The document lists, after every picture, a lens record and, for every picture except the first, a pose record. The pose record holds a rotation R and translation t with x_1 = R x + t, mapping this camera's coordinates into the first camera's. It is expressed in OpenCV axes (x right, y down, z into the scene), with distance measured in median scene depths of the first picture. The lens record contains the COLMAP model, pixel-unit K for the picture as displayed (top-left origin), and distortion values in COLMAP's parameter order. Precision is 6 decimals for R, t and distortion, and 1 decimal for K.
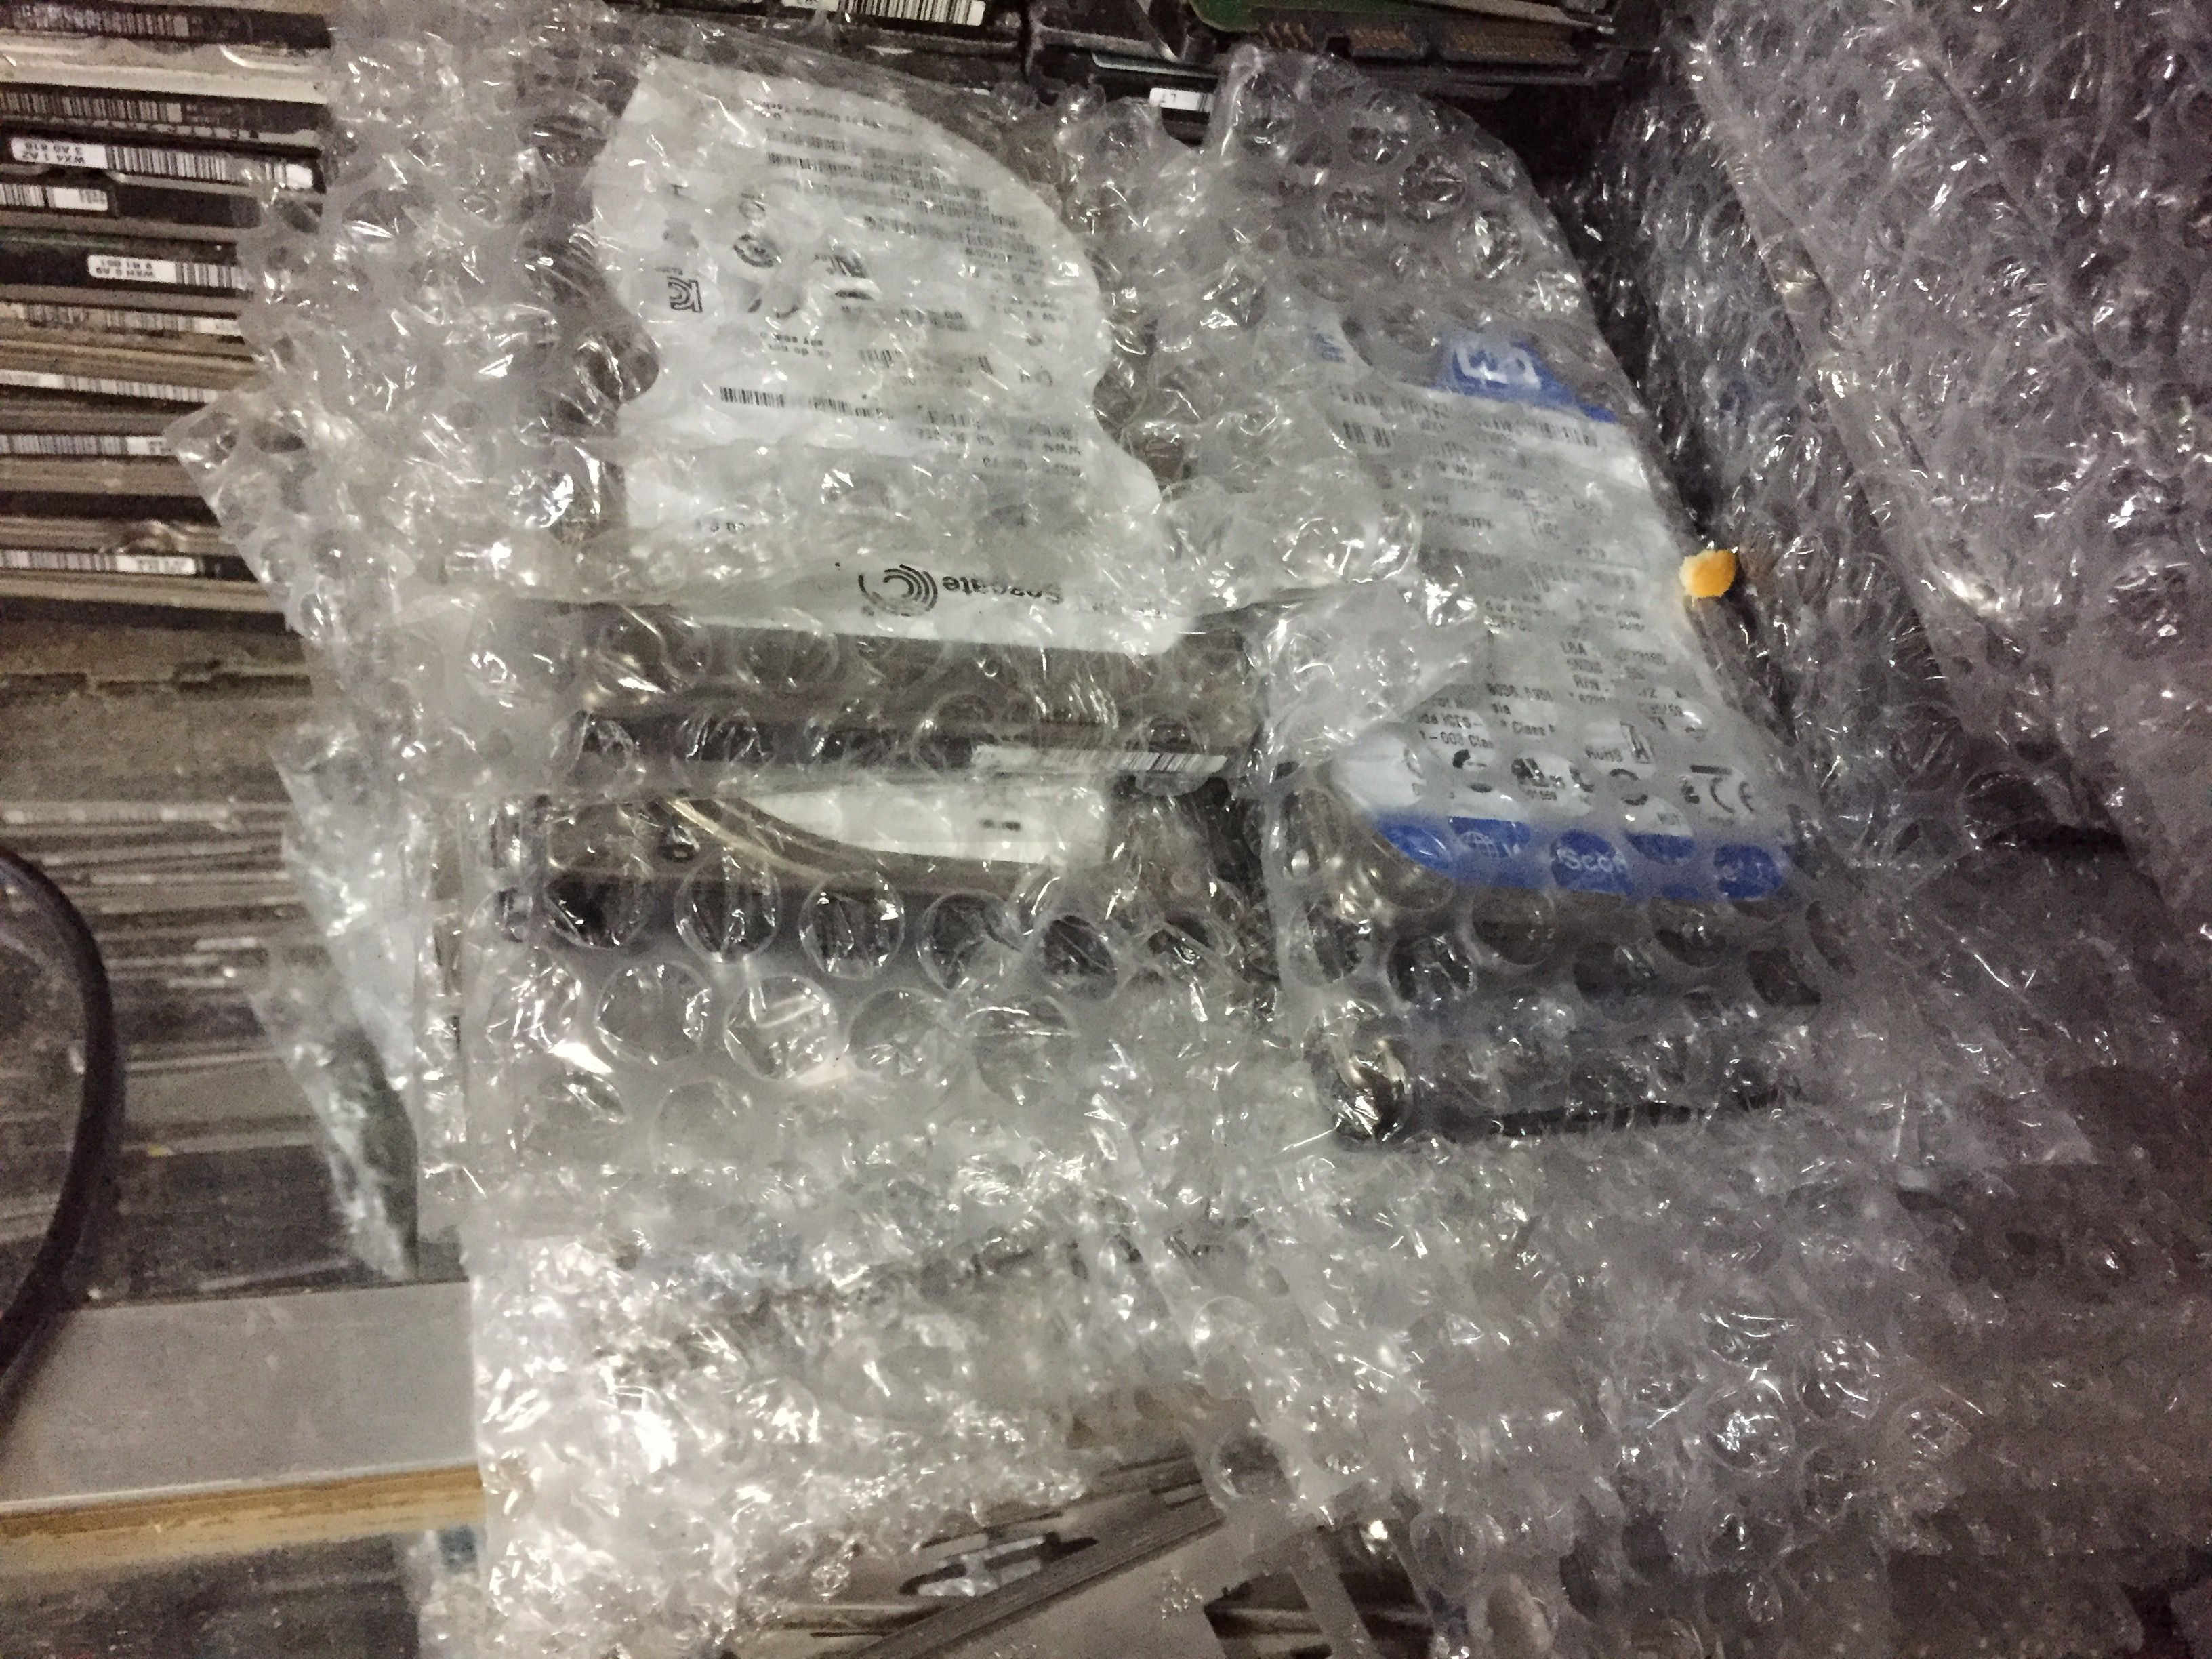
lens RADIAL K [[1890.9, 0, 1110.1], [0, 1890.9, 831.1], [0, 0, 1]] dist [0.050738, -0.101156]
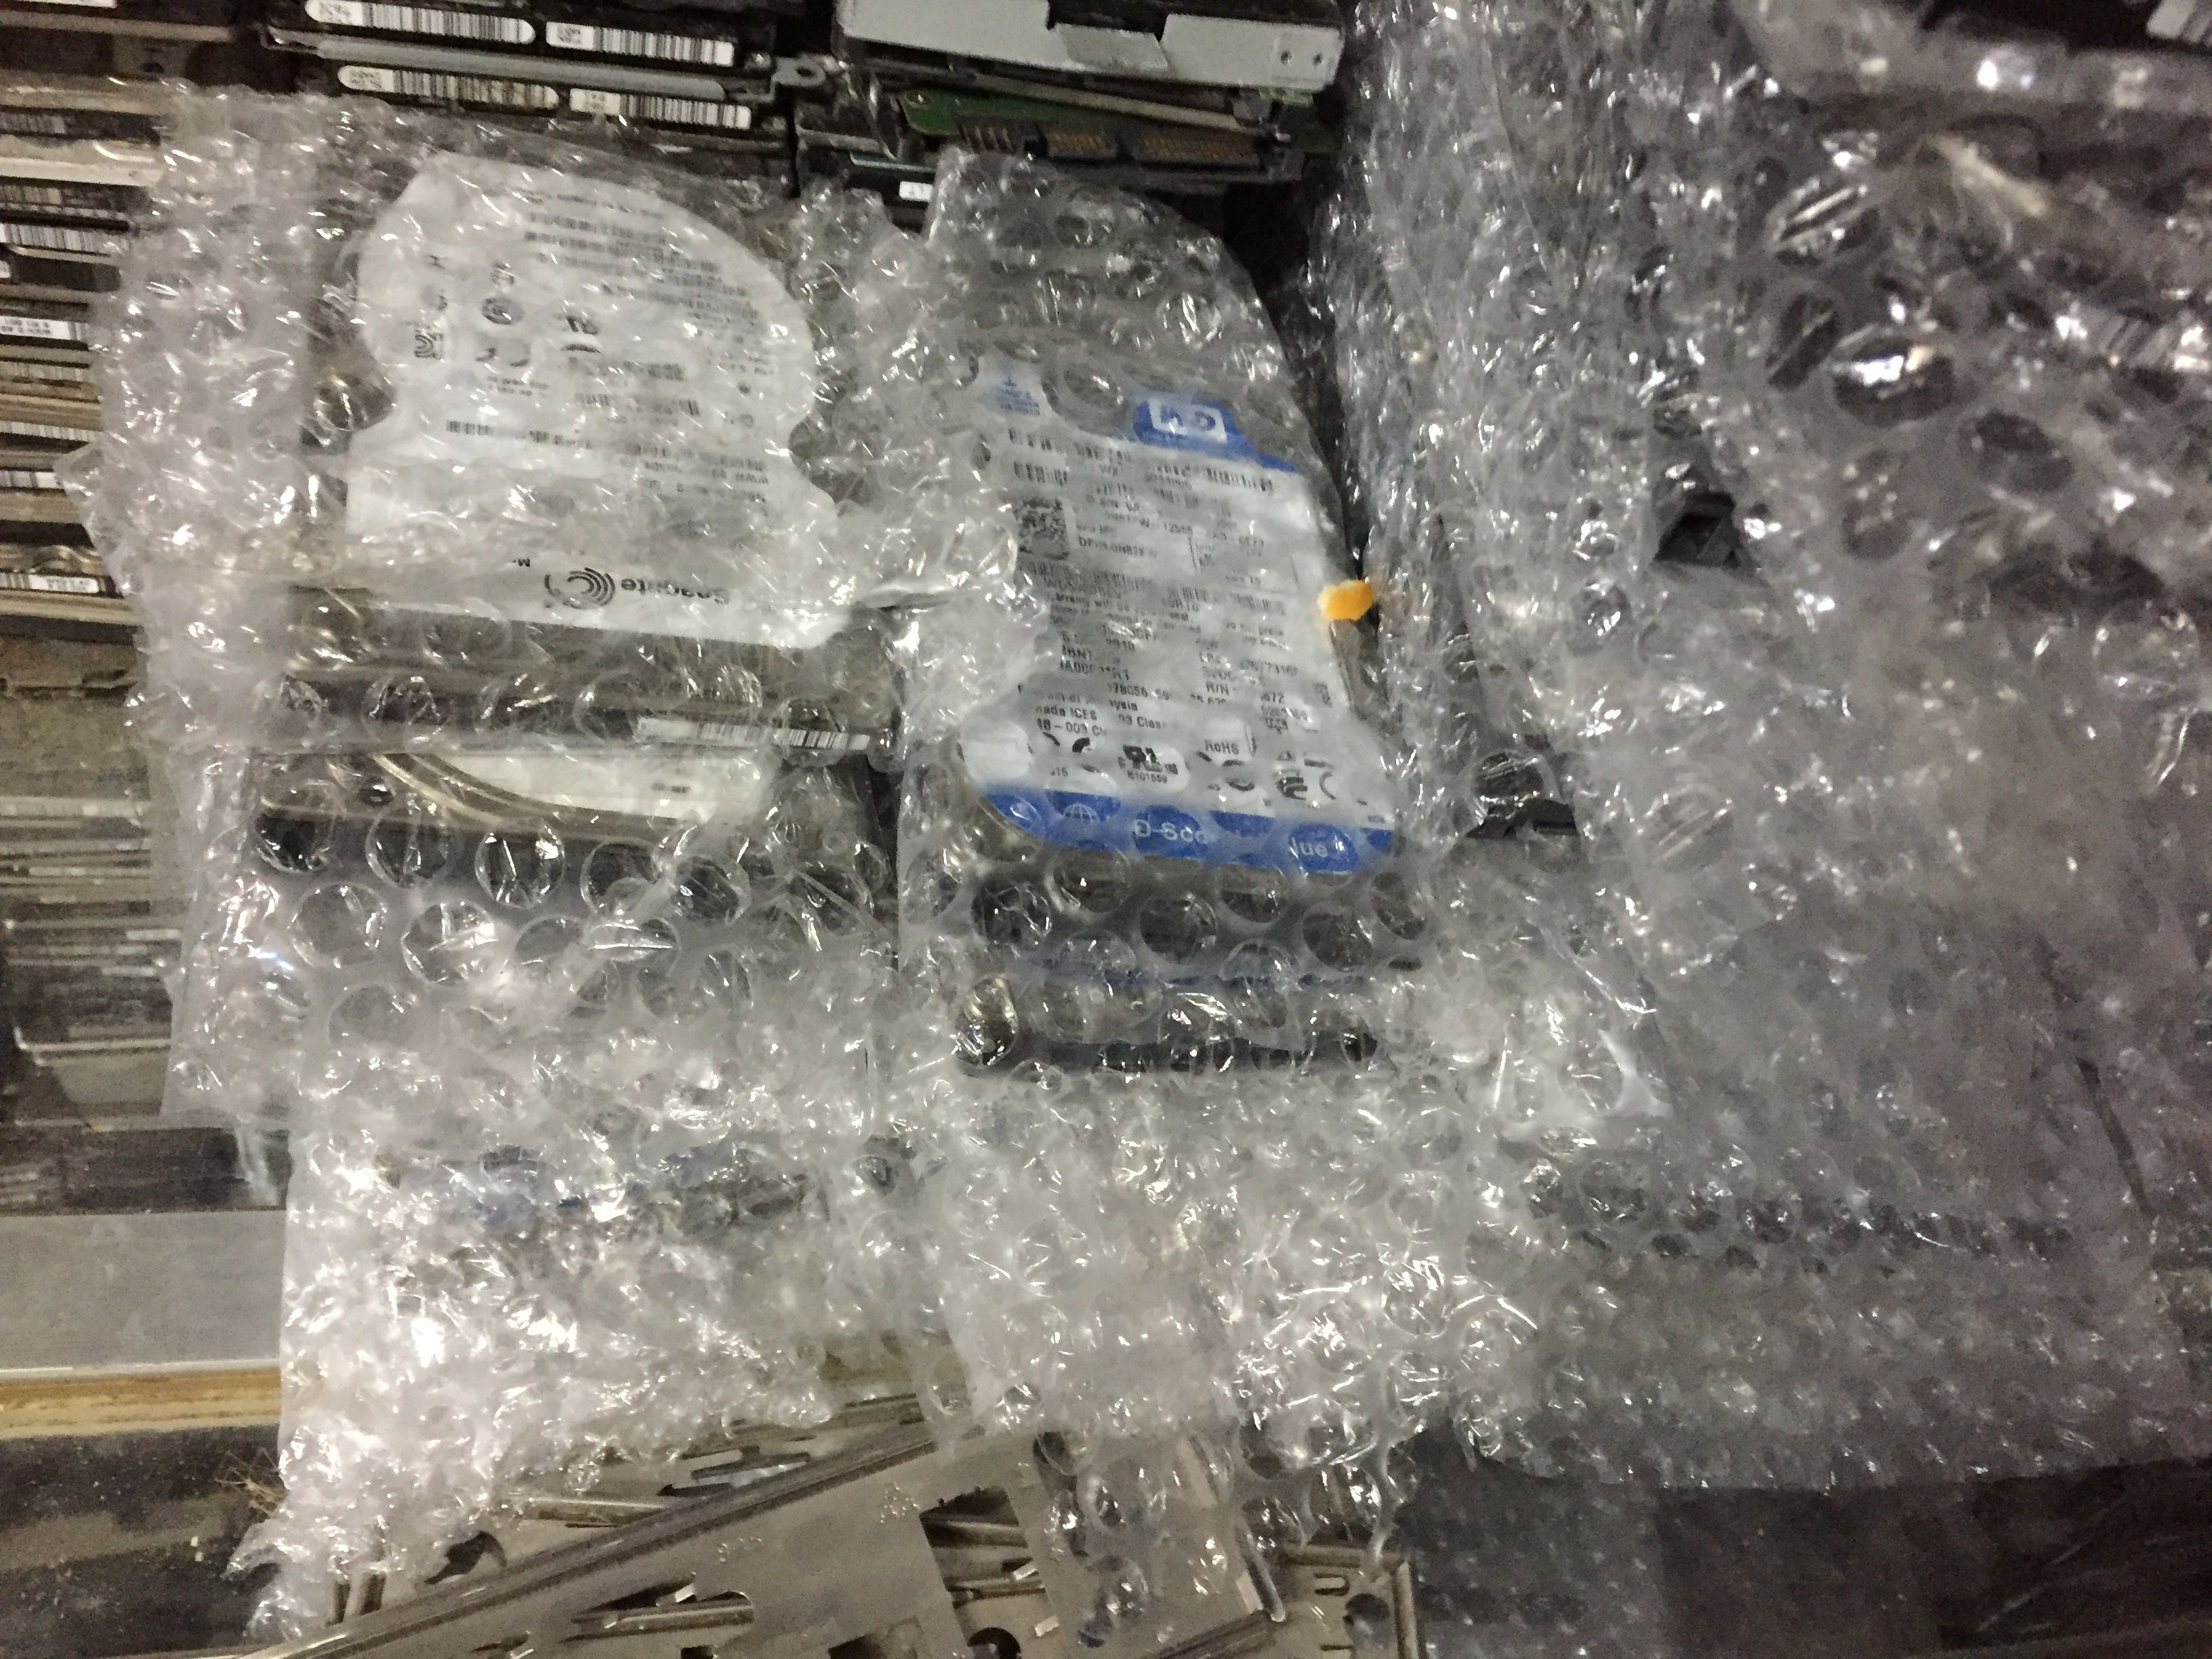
lens RADIAL K [[1865.4, 0, 1103.2], [0, 1865.4, 827.3], [0, 0, 1]] dist [0.044576, -0.088089]
pose [[0.999262, 0.018599, -0.033606, 0.214357], [-0.020081, 0.998815, -0.044335, 0.057139], [0.032742, 0.044977, 0.998451, -0.135670]]
